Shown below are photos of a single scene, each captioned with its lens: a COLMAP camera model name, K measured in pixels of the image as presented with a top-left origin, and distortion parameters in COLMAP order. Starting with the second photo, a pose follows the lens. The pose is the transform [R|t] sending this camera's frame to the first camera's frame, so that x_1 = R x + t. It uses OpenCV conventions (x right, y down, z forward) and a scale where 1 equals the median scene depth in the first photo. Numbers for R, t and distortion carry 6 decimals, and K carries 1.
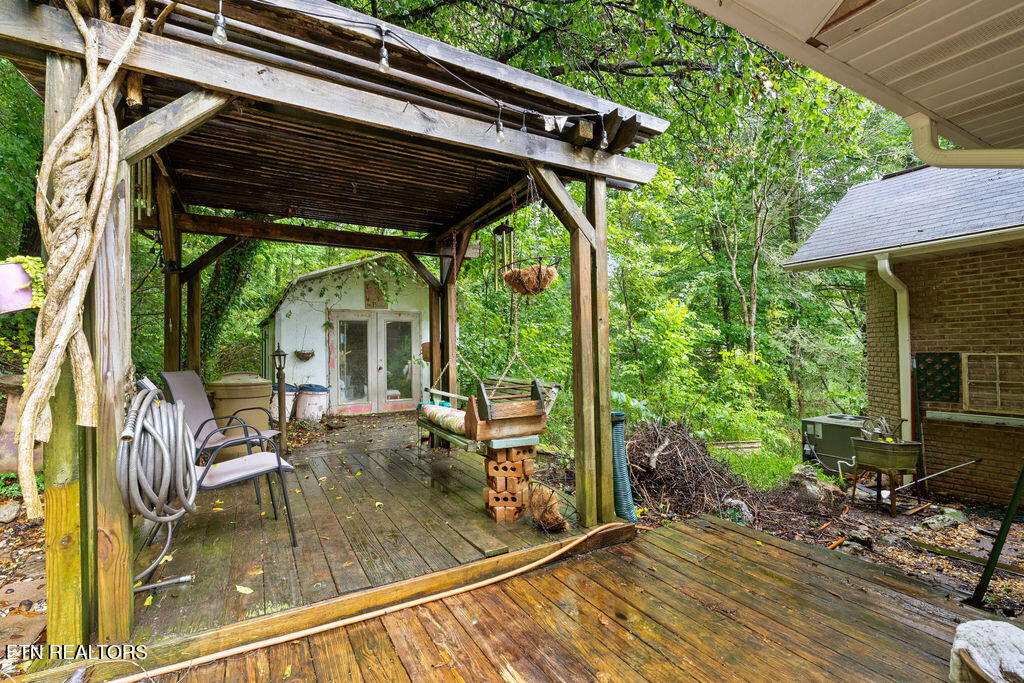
lens RADIAL K [[465.4, 0, 515.3], [0, 465.4, 347.3], [0, 0, 1]] dist [-0.003018, 0.000327]
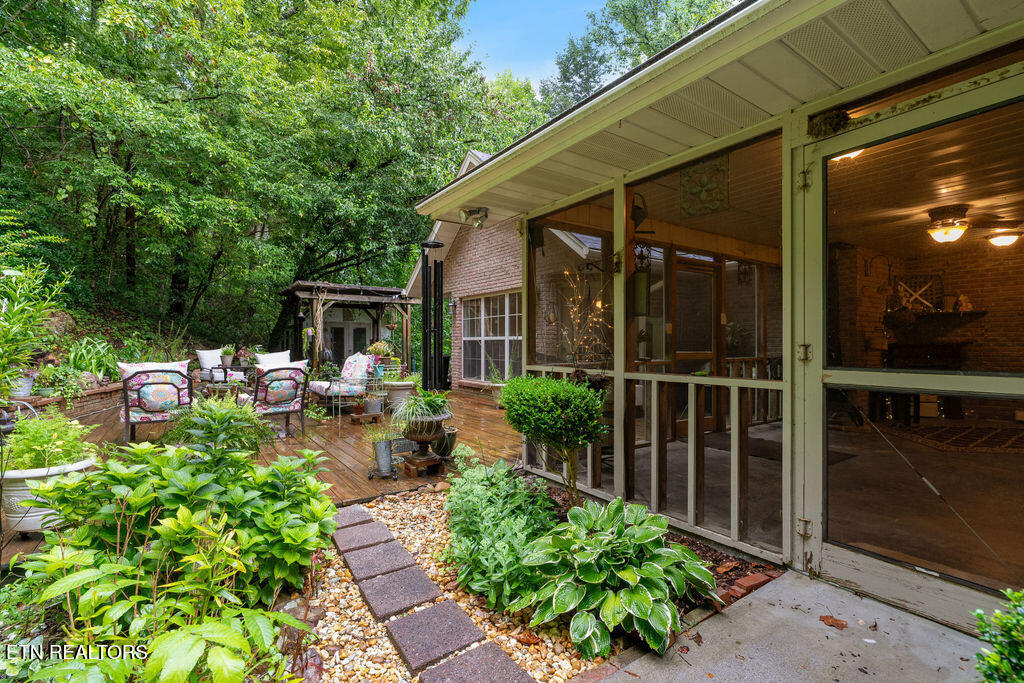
lens RADIAL K [[465.4, 0, 505.4], [0, 465.4, 341.2], [0, 0, 1]] dist [-0.003018, 0.000327]
pose [[0.997196, 0.011872, 0.073884, 0.436967], [-0.011822, 0.999929, -0.001119, -0.002985], [-0.073892, 0.000243, 0.997266, -1.985255]]
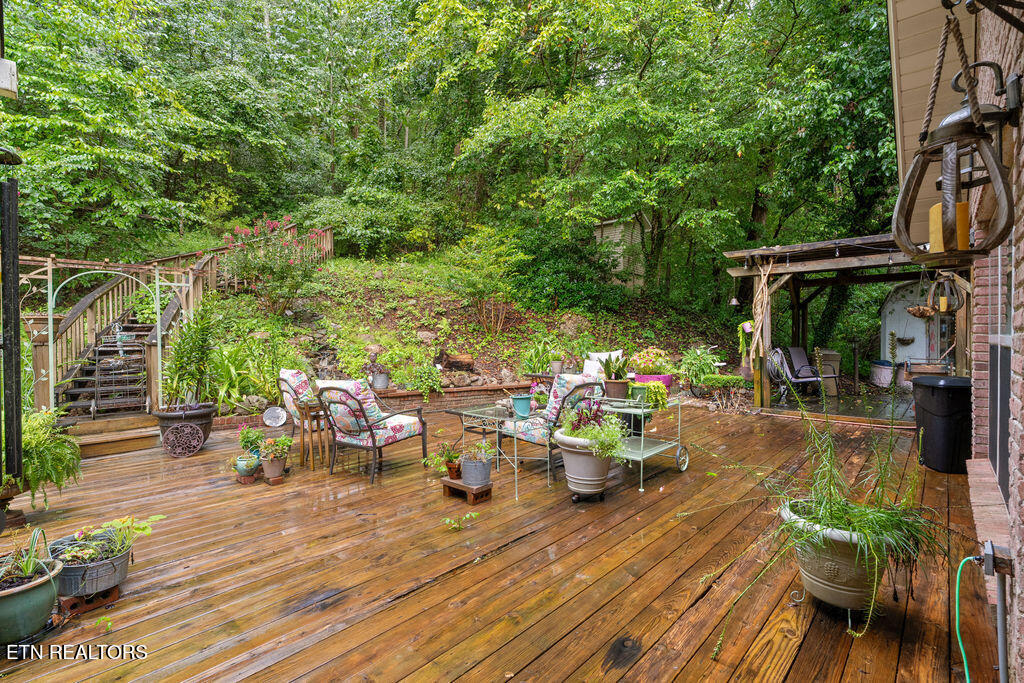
lens RADIAL K [[465.4, 0, 505.1], [0, 465.4, 341.2], [0, 0, 1]] dist [-0.003018, 0.000327]
pose [[0.291478, 0.016293, -0.956439, 0.845724], [0.006964, 0.999792, 0.019154, -0.028244], [0.956552, -0.012244, 0.291304, -0.854007]]
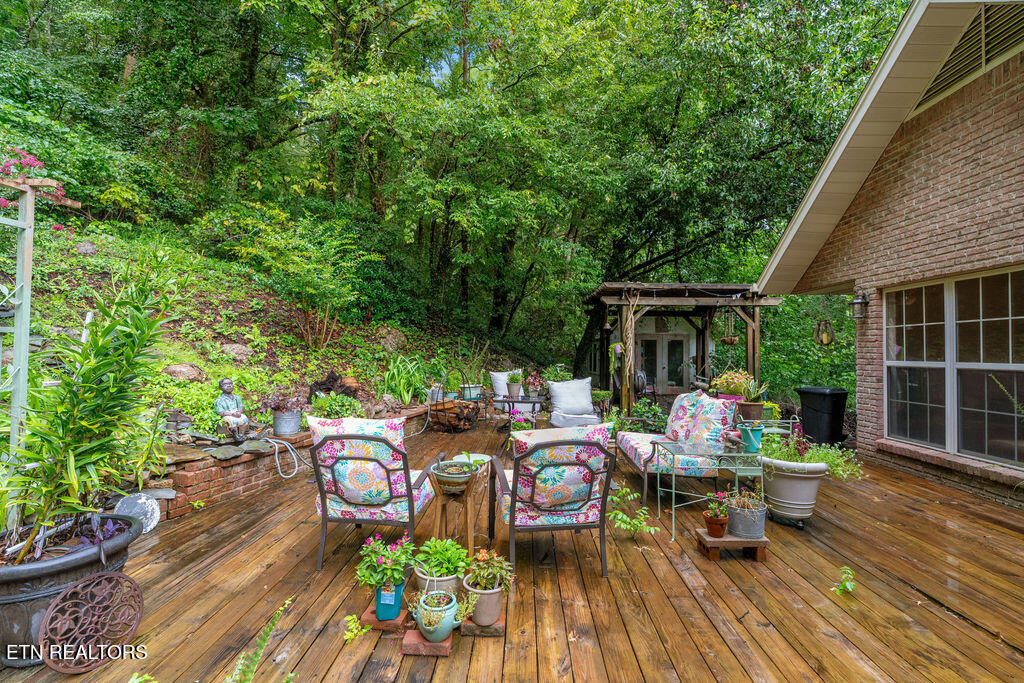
lens RADIAL K [[465.4, 0, 511.0], [0, 465.4, 341.7], [0, 0, 1]] dist [-0.003018, 0.000327]
pose [[0.851785, 0.006371, -0.523853, 0.226920], [-0.014970, 0.999814, -0.012181, -0.036785], [0.523678, 0.018217, 0.851722, -1.357148]]
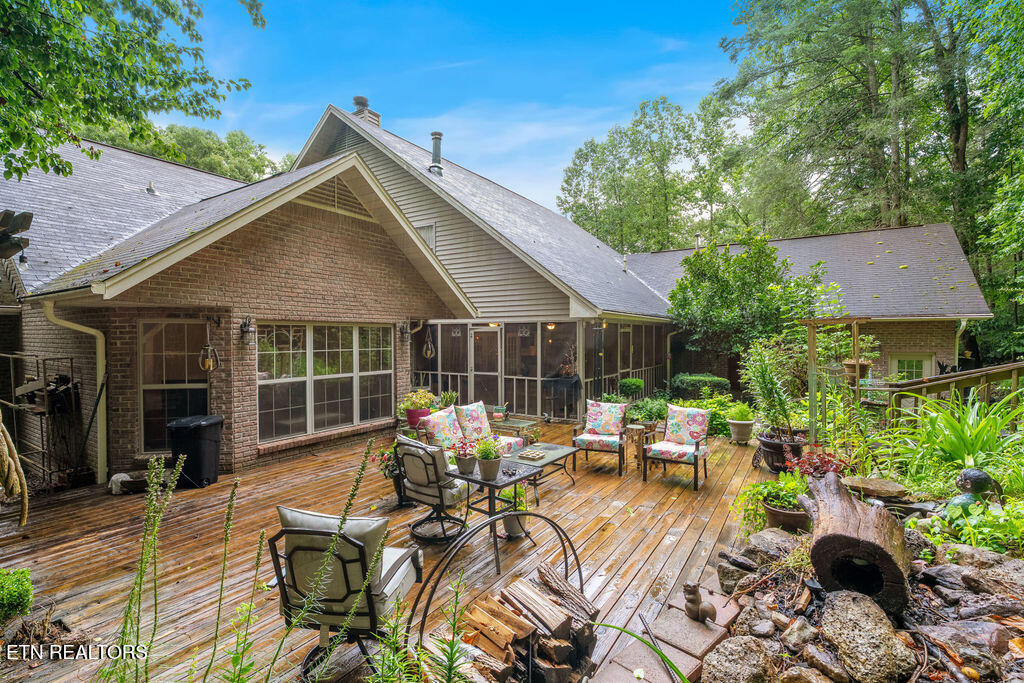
lens RADIAL K [[465.4, 0, 509.8], [0, 465.4, 345.9], [0, 0, 1]] dist [-0.003018, 0.000327]
pose [[-0.461338, -0.005924, 0.887205, -1.066236], [0.004371, 0.999950, 0.008950, -0.124761], [-0.887214, 0.008007, -0.461289, -0.018624]]
